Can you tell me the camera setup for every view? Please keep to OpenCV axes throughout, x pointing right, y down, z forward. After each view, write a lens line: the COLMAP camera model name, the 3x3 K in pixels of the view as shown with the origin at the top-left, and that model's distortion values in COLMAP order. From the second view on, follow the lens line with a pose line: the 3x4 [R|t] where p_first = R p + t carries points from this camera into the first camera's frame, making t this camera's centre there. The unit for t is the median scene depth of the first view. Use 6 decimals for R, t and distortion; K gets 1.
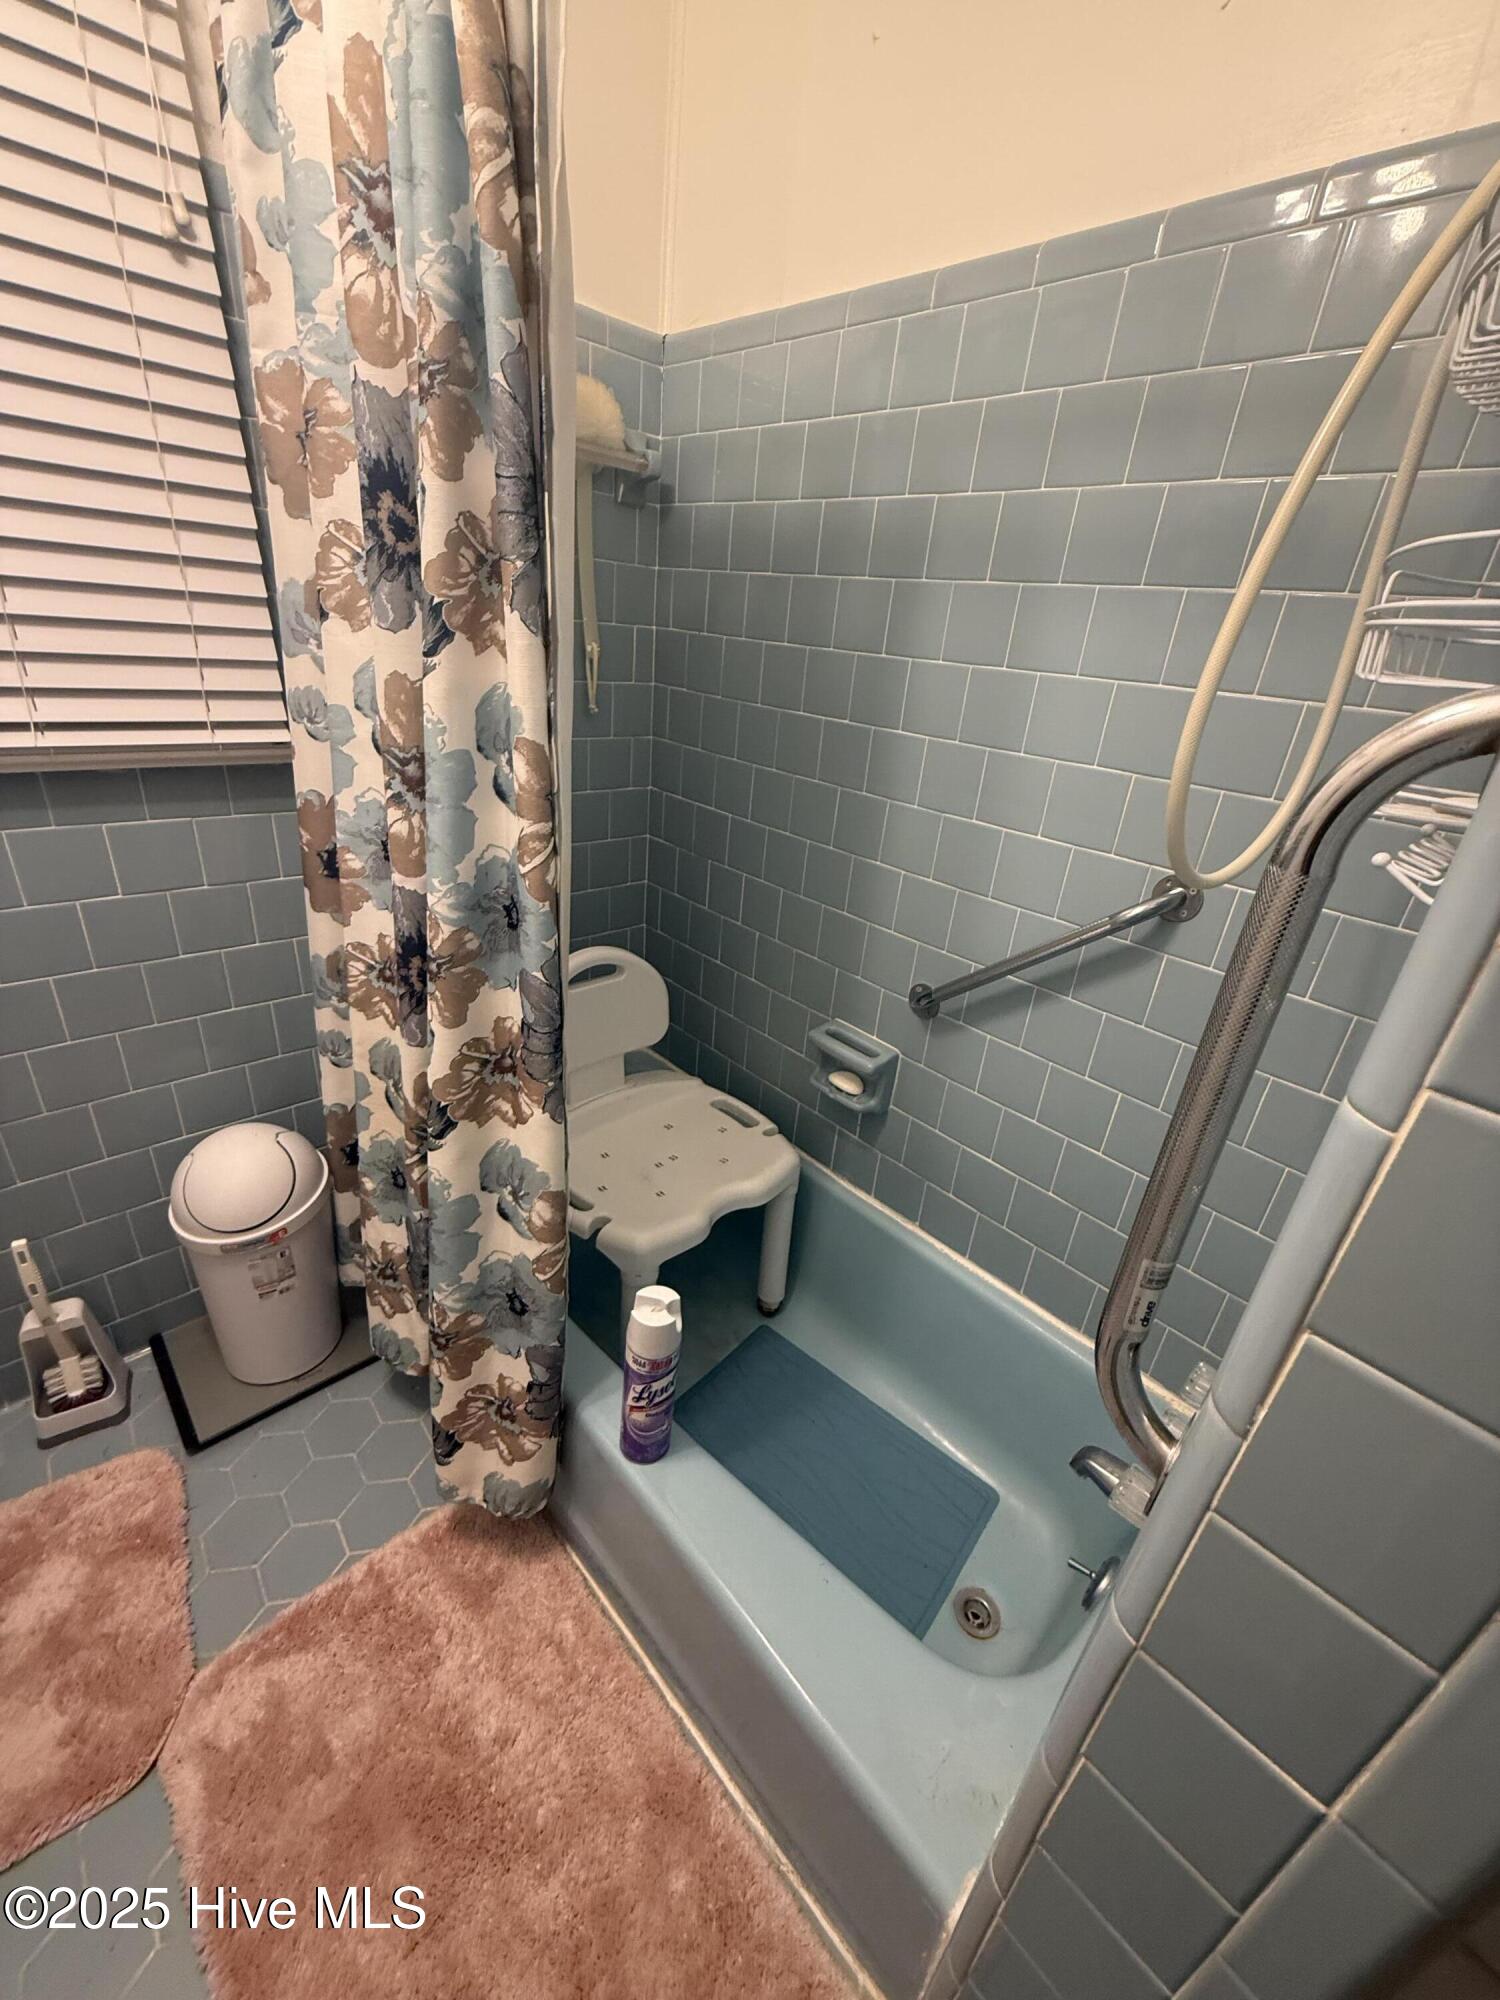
lens RADIAL K [[797.4, 0, 754.2], [0, 797.4, 995.5], [0, 0, 1]] dist [-0.000167, -0.000179]
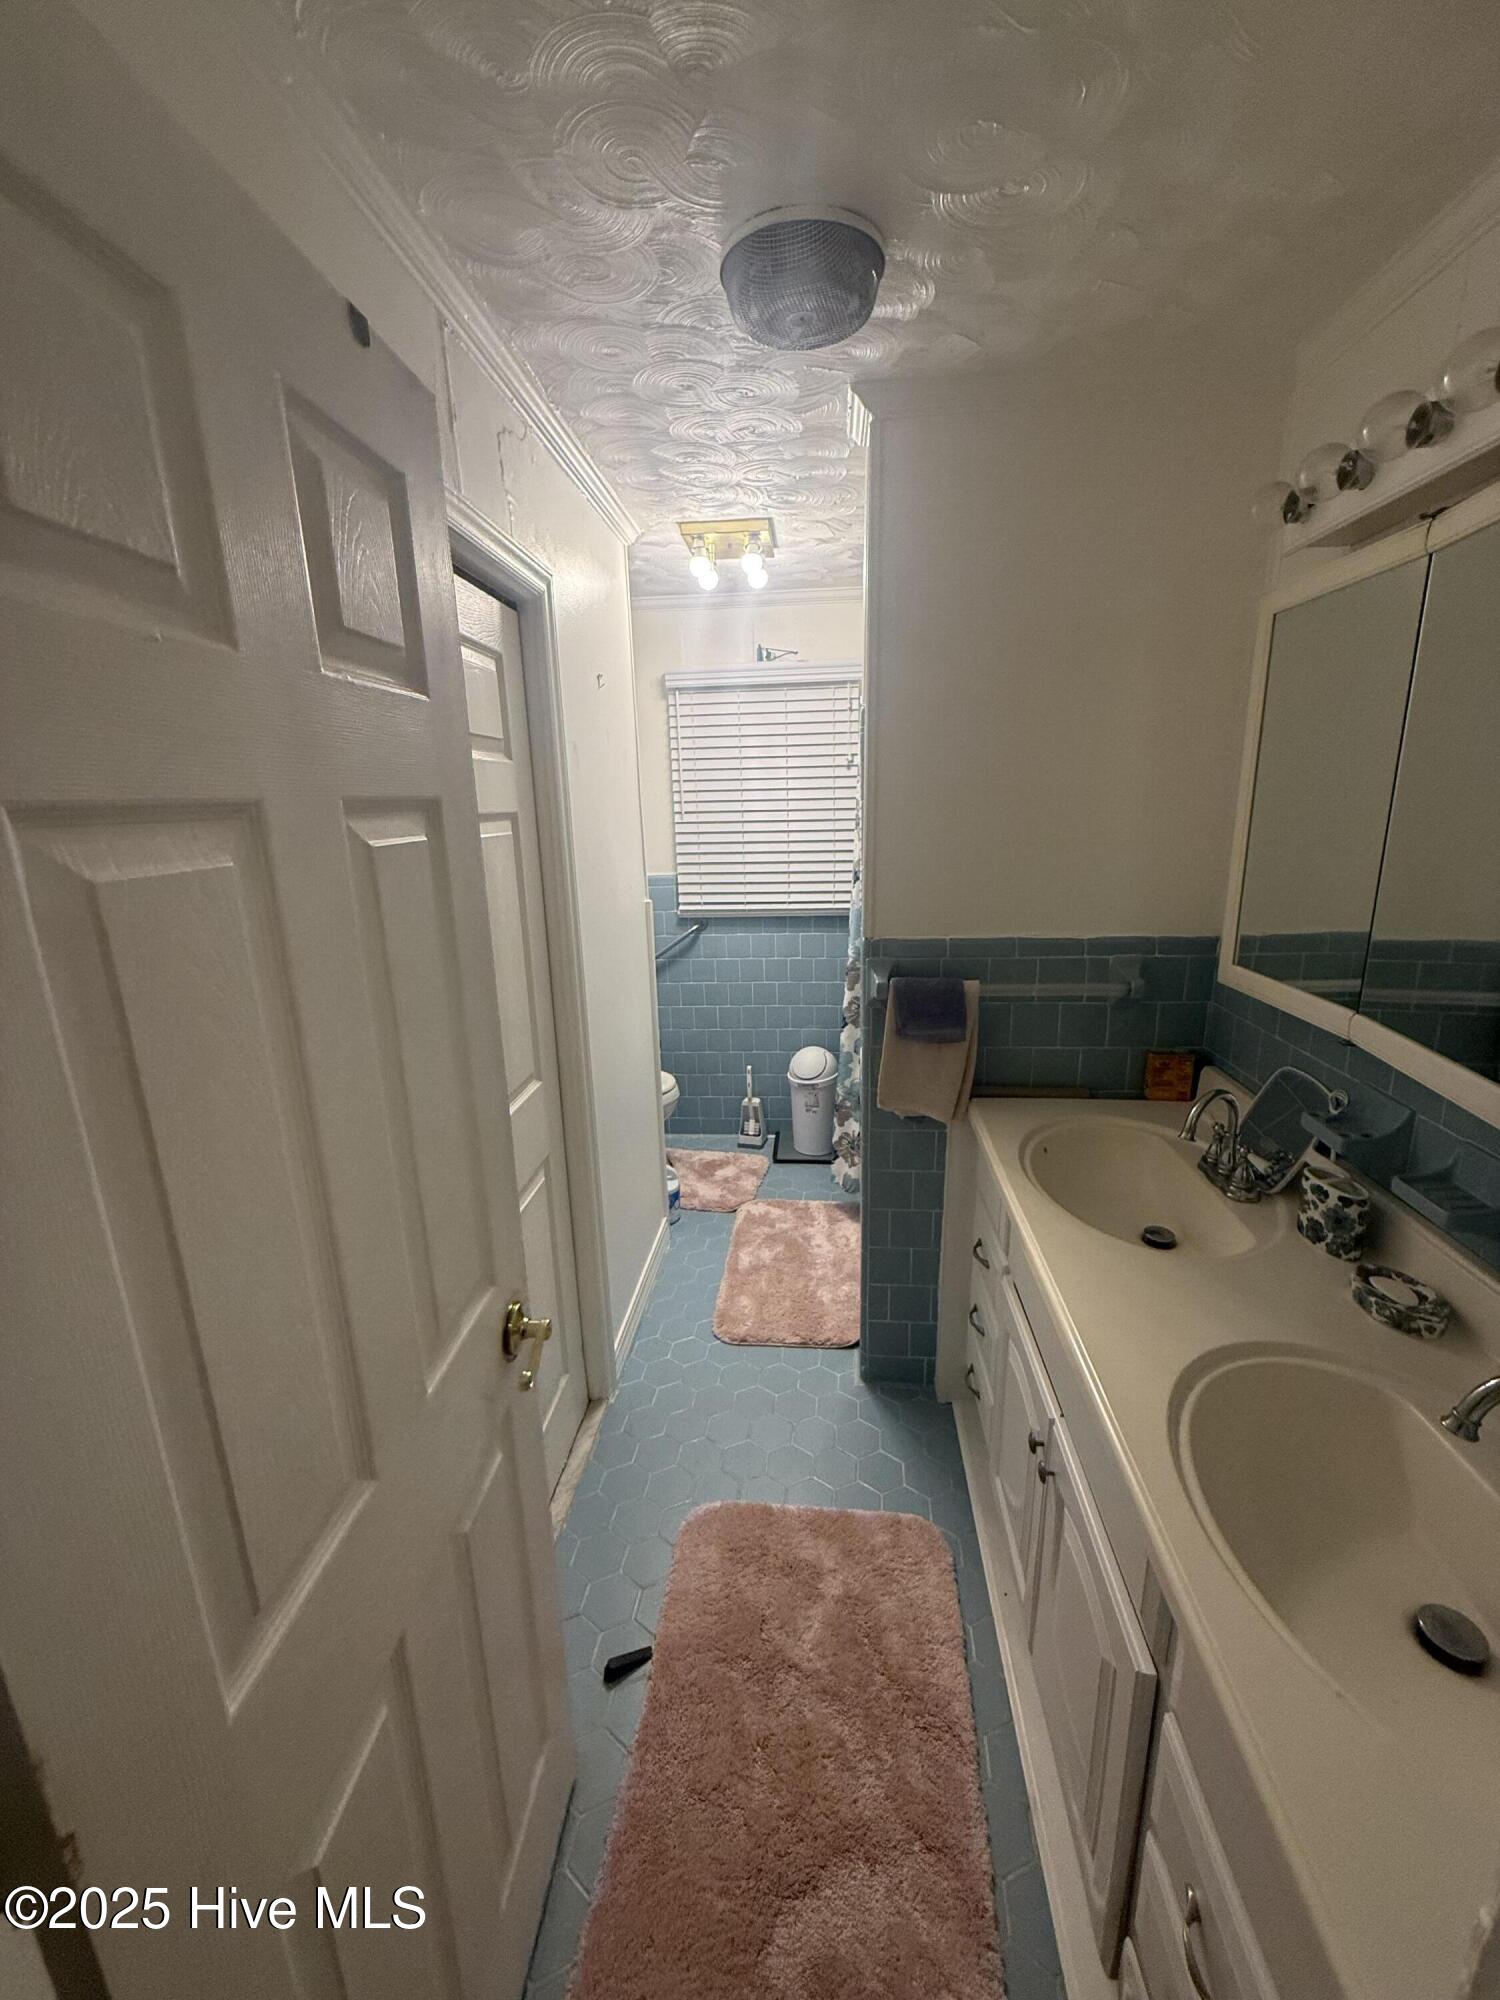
lens RADIAL K [[797.4, 0, 753.1], [0, 797.4, 997.3], [0, 0, 1]] dist [-0.000167, -0.000179]
pose [[0.661005, 0.086157, -0.745419, 1.317838], [-0.238291, 0.966068, -0.099646, 0.357316], [0.711540, 0.243493, 0.659107, -1.044869]]
